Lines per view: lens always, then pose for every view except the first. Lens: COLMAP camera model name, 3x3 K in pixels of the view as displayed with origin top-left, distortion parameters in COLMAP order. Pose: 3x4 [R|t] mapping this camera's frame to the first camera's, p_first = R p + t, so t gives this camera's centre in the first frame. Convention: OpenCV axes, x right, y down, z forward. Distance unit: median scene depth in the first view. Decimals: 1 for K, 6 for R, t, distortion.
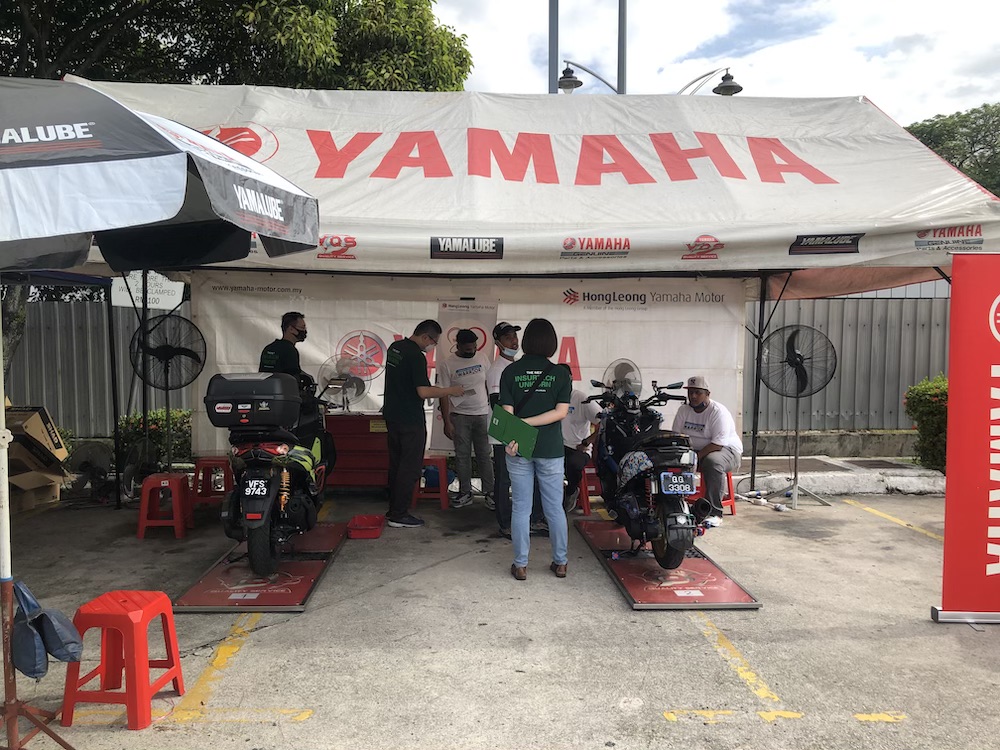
lens RADIAL K [[818.8, 0, 499.0], [0, 818.8, 375.2], [0, 0, 1]] dist [0.031008, -0.016932]
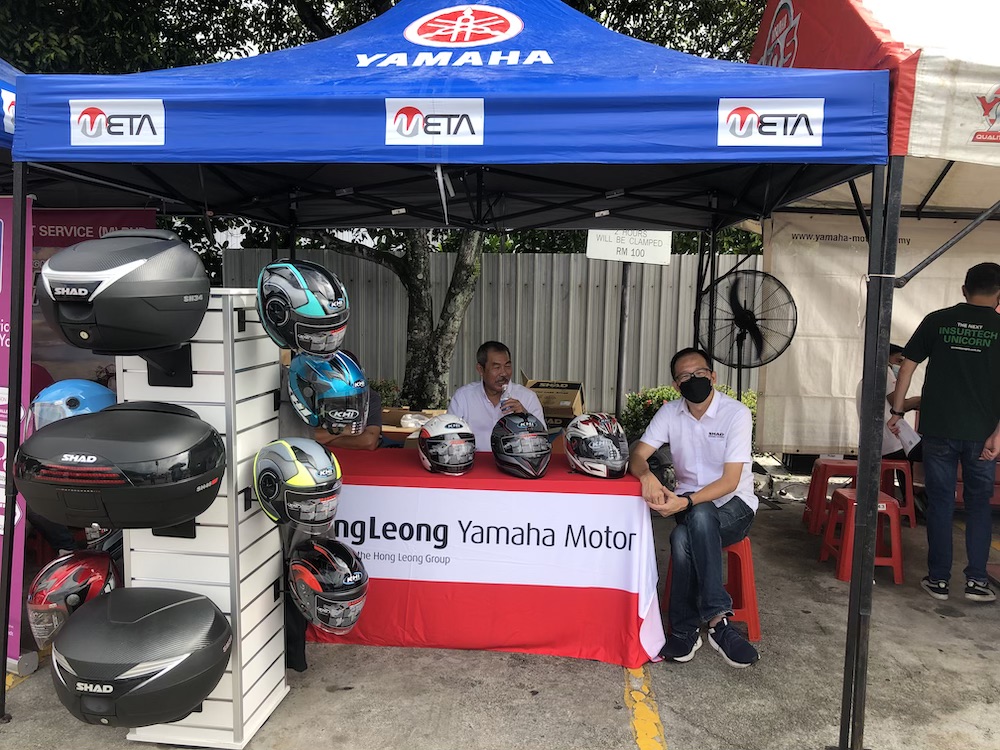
lens RADIAL K [[818.8, 0, 501.1], [0, 818.8, 374.4], [0, 0, 1]] dist [0.031008, -0.016932]
pose [[0.989507, 0.033678, -0.140507, -0.504935], [-0.026296, 0.998191, 0.054069, -0.011720], [0.142074, -0.049807, 0.988602, 0.194422]]
